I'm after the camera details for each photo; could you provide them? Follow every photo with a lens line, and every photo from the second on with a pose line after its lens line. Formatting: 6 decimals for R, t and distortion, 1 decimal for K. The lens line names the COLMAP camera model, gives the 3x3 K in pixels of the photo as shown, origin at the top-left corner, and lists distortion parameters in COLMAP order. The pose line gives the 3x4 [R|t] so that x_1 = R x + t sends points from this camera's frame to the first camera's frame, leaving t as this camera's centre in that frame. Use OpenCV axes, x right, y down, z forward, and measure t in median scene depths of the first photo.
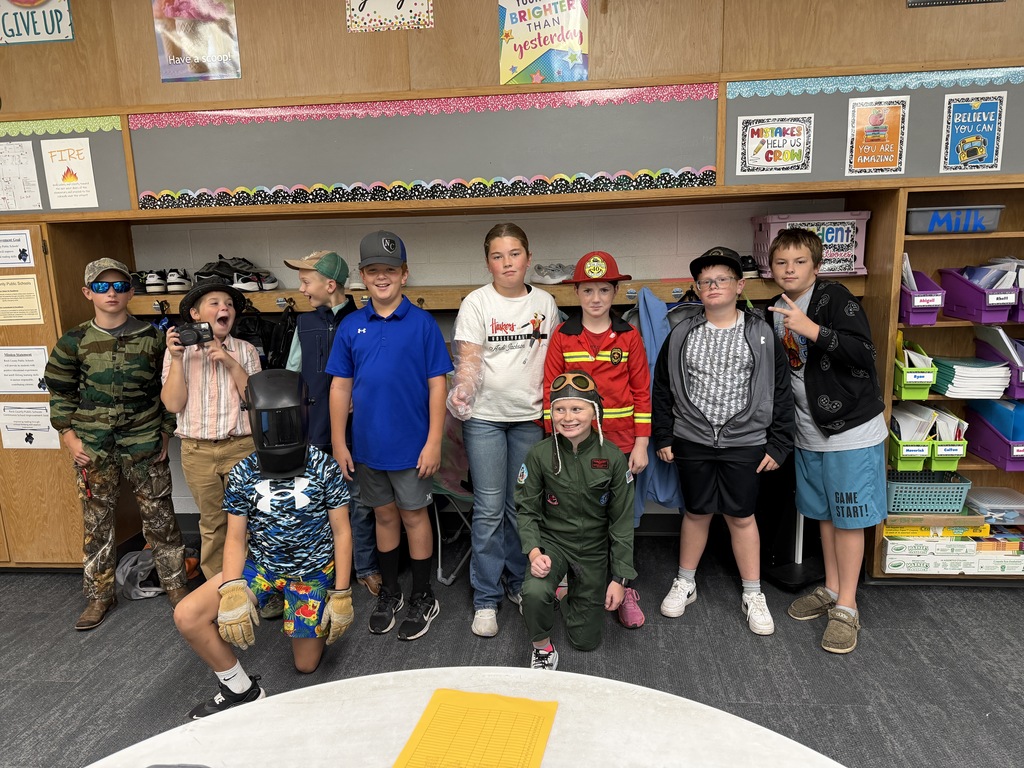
lens RADIAL K [[715.1, 0, 512.5], [0, 715.1, 387.9], [0, 0, 1]] dist [0.008616, -0.024160]
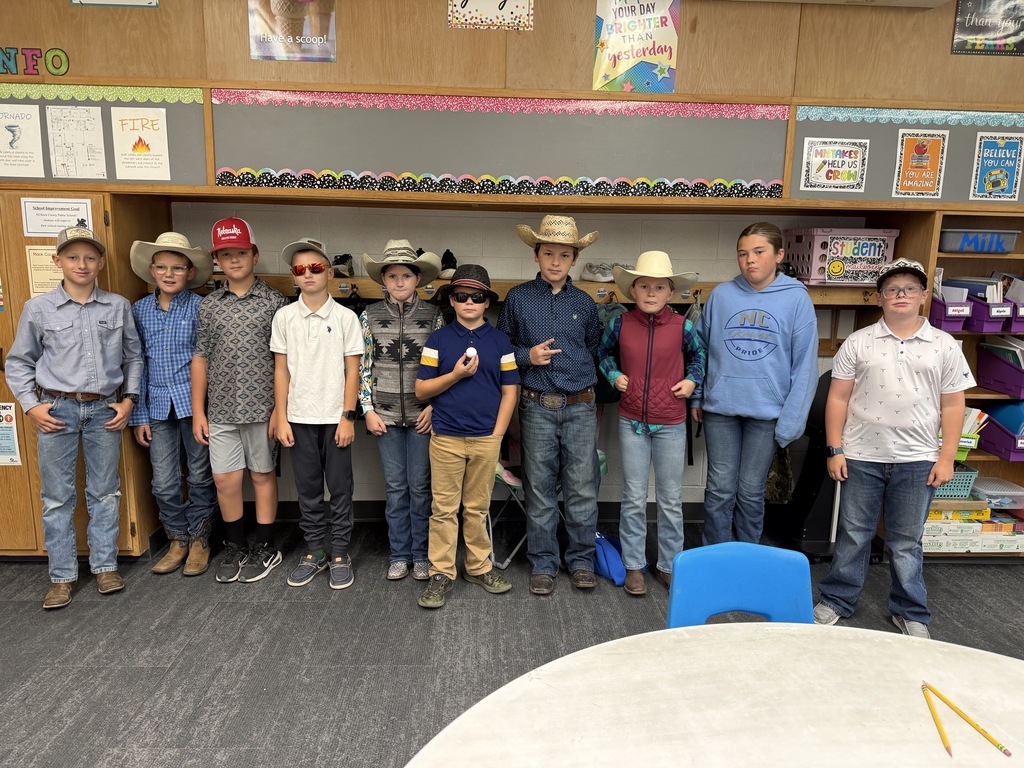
lens RADIAL K [[715.1, 0, 535.8], [0, 715.1, 385.3], [0, 0, 1]] dist [0.008616, -0.024160]
pose [[0.989633, 0.025278, 0.141376, -0.233202], [-0.024797, 0.999679, -0.005162, 0.018827], [-0.141461, 0.001603, 0.989943, -0.032916]]
